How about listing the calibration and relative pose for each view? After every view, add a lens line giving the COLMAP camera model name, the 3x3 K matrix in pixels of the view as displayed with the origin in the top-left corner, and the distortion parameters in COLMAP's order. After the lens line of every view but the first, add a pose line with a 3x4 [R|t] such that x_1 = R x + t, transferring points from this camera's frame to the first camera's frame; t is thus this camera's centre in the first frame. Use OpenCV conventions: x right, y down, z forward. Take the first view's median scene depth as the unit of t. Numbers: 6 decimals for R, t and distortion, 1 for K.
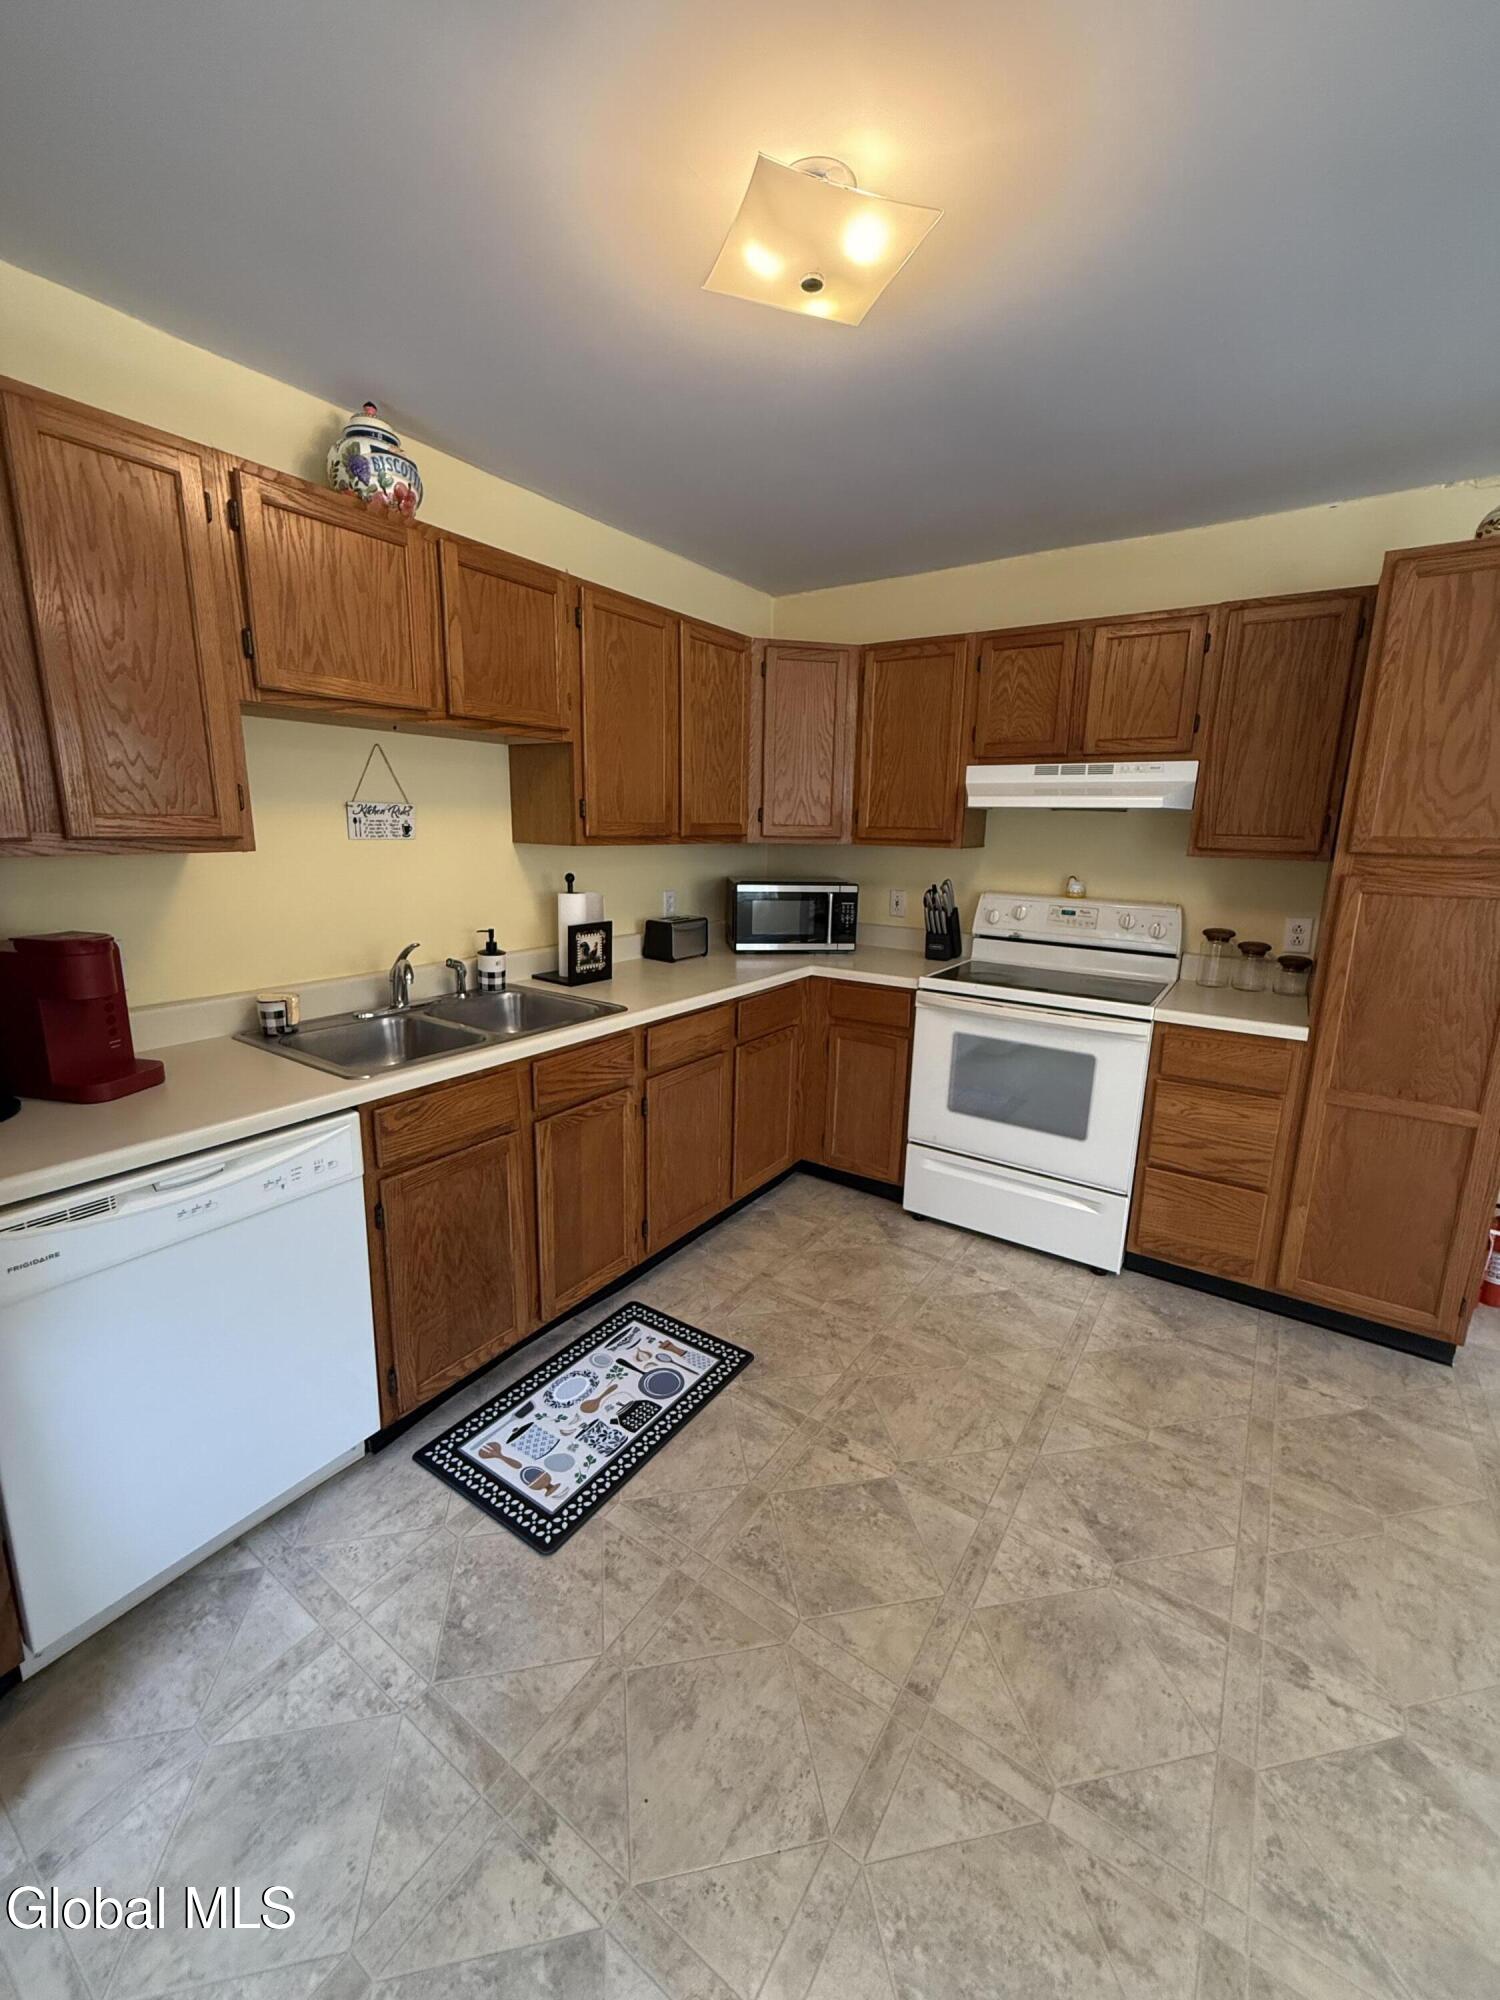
lens RADIAL K [[799.5, 0, 749.6], [0, 799.5, 988.3], [0, 0, 1]] dist [0.001398, 0.000055]
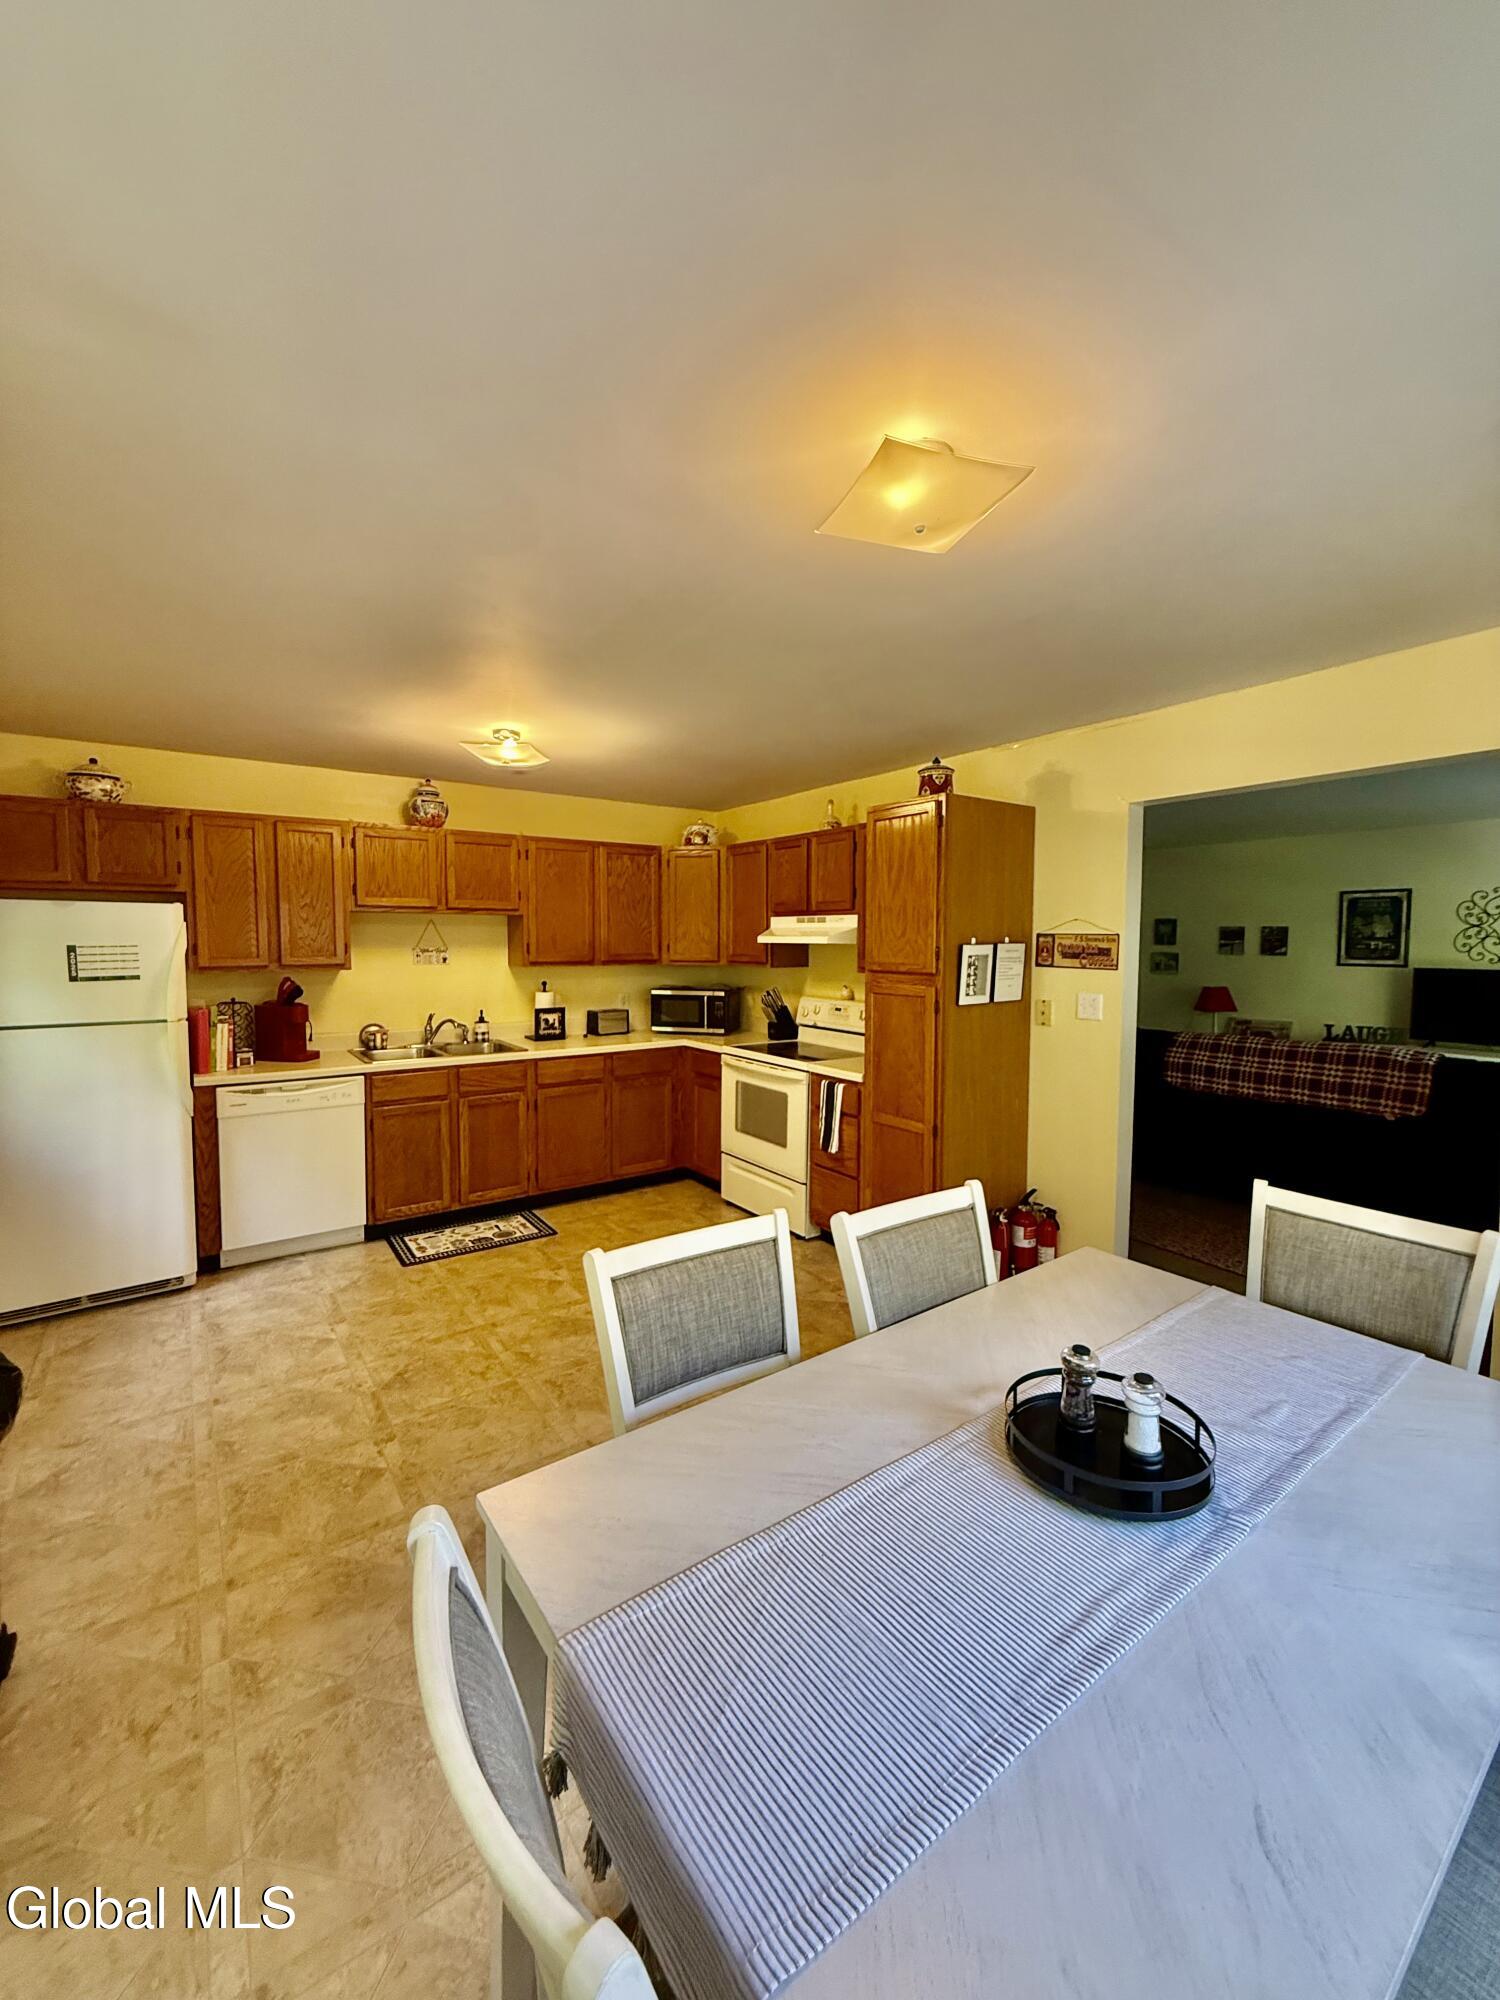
lens RADIAL K [[799.5, 0, 749.6], [0, 799.5, 988.3], [0, 0, 1]] dist [0.001398, 0.000055]
pose [[0.937878, 0.006936, -0.346896, 0.910559], [-0.057545, 0.989063, -0.135803, 0.096606], [0.342160, 0.147329, 0.928020, -0.559460]]
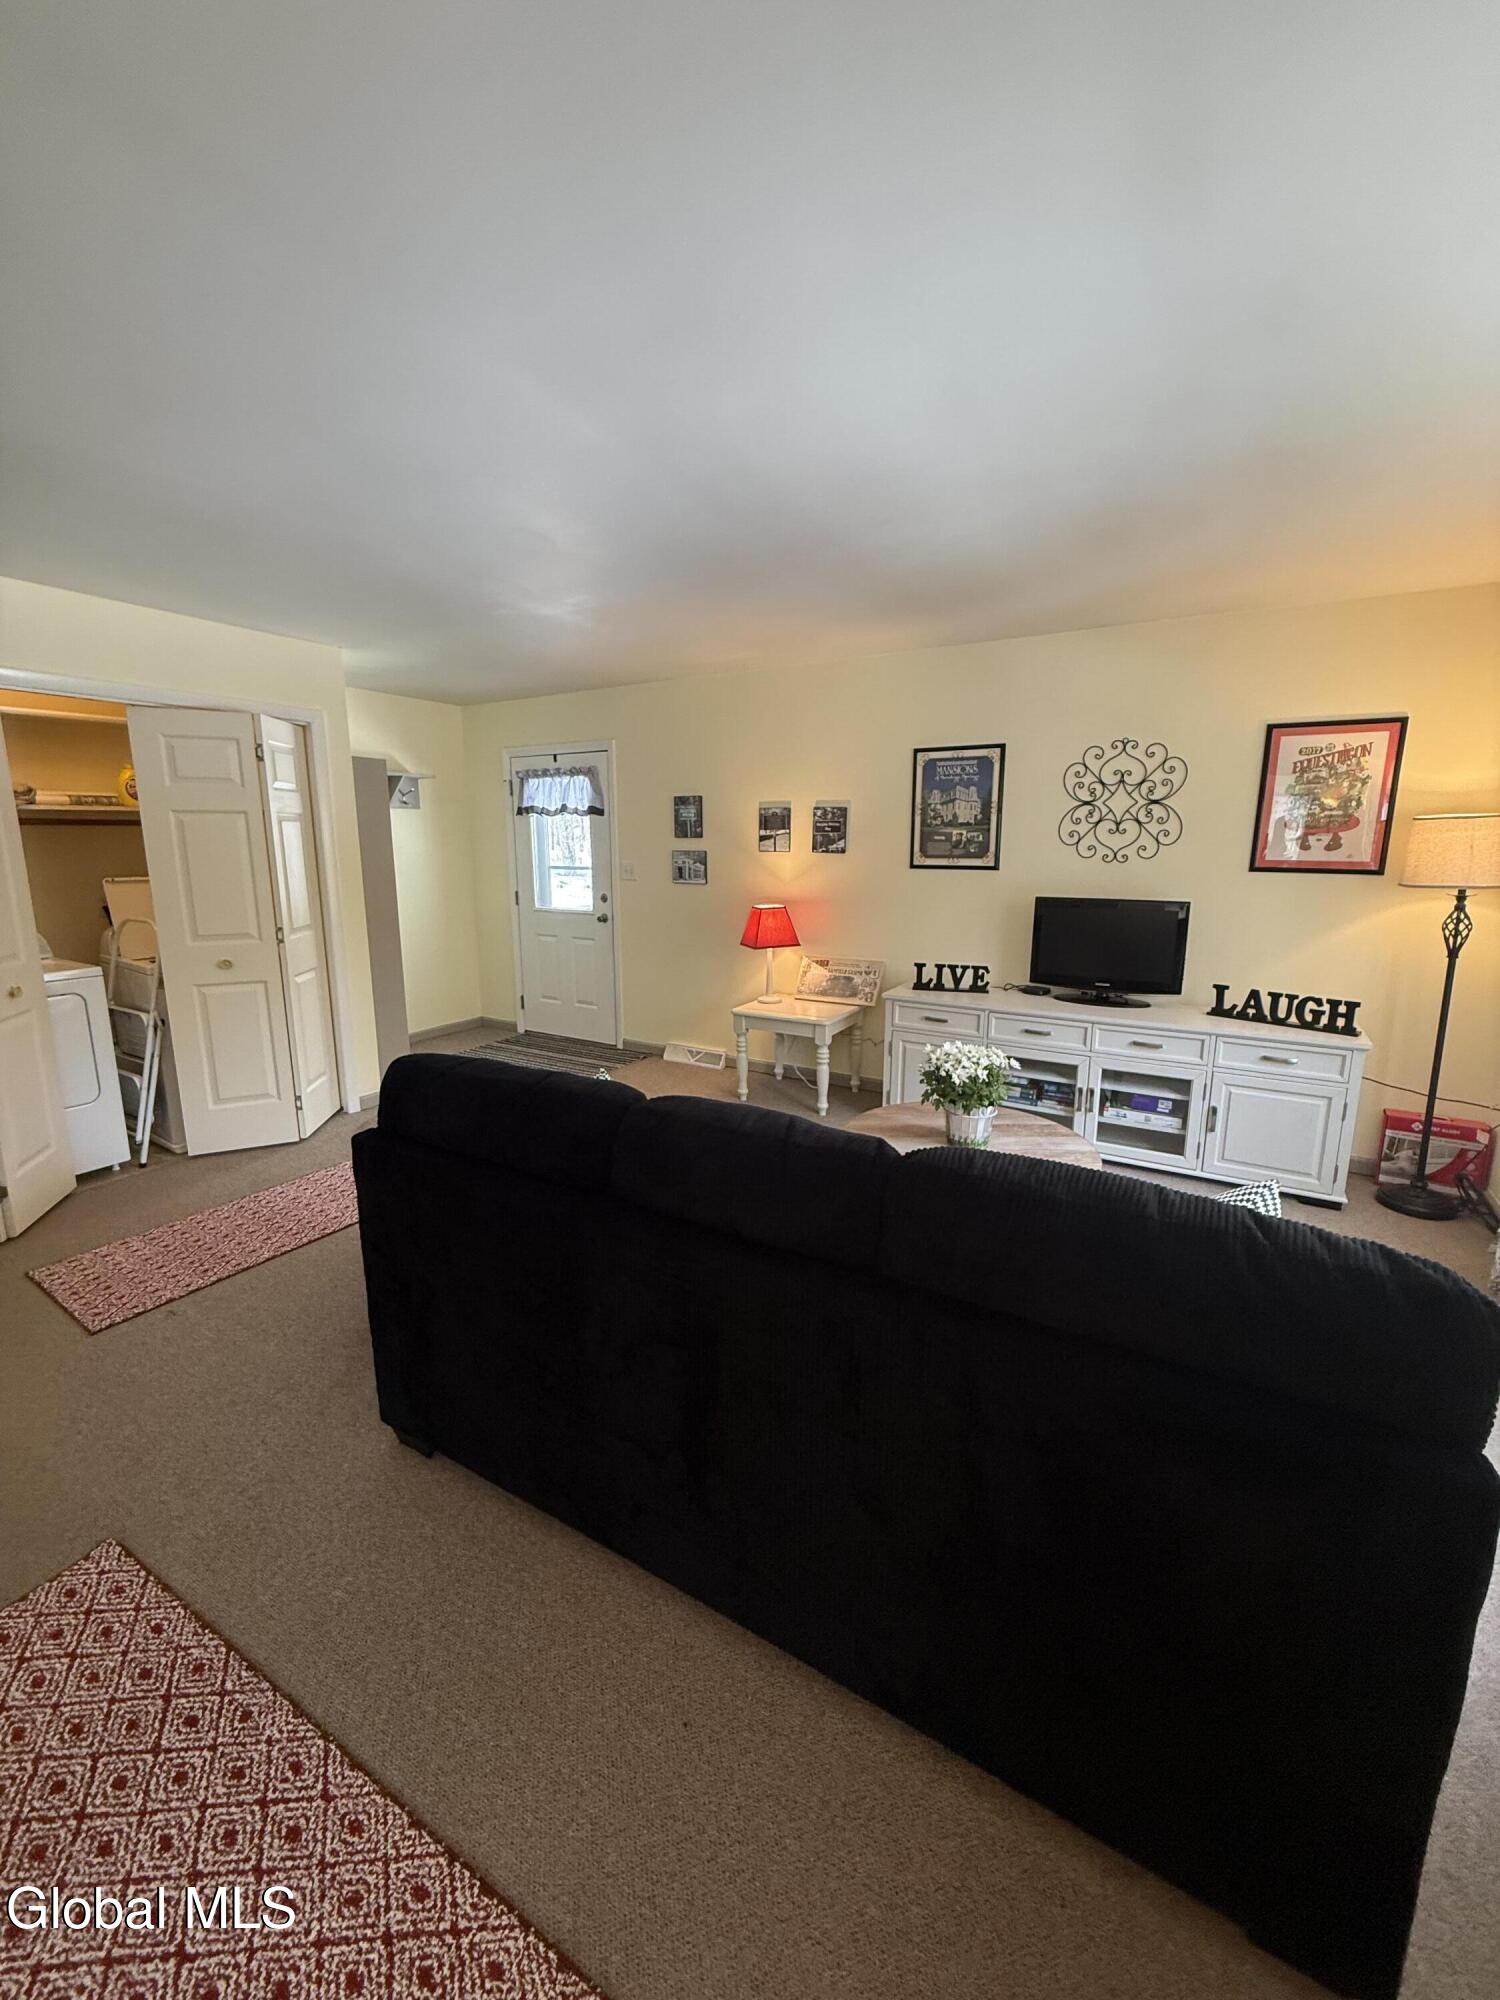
lens RADIAL K [[799.5, 0, 749.6], [0, 799.5, 988.3], [0, 0, 1]] dist [0.001398, 0.000055]
pose [[0.998445, -0.029126, 0.047529, 1.058812], [0.029913, 0.999425, -0.015936, 0.011260], [-0.047038, 0.017333, 0.998743, -0.112830]]
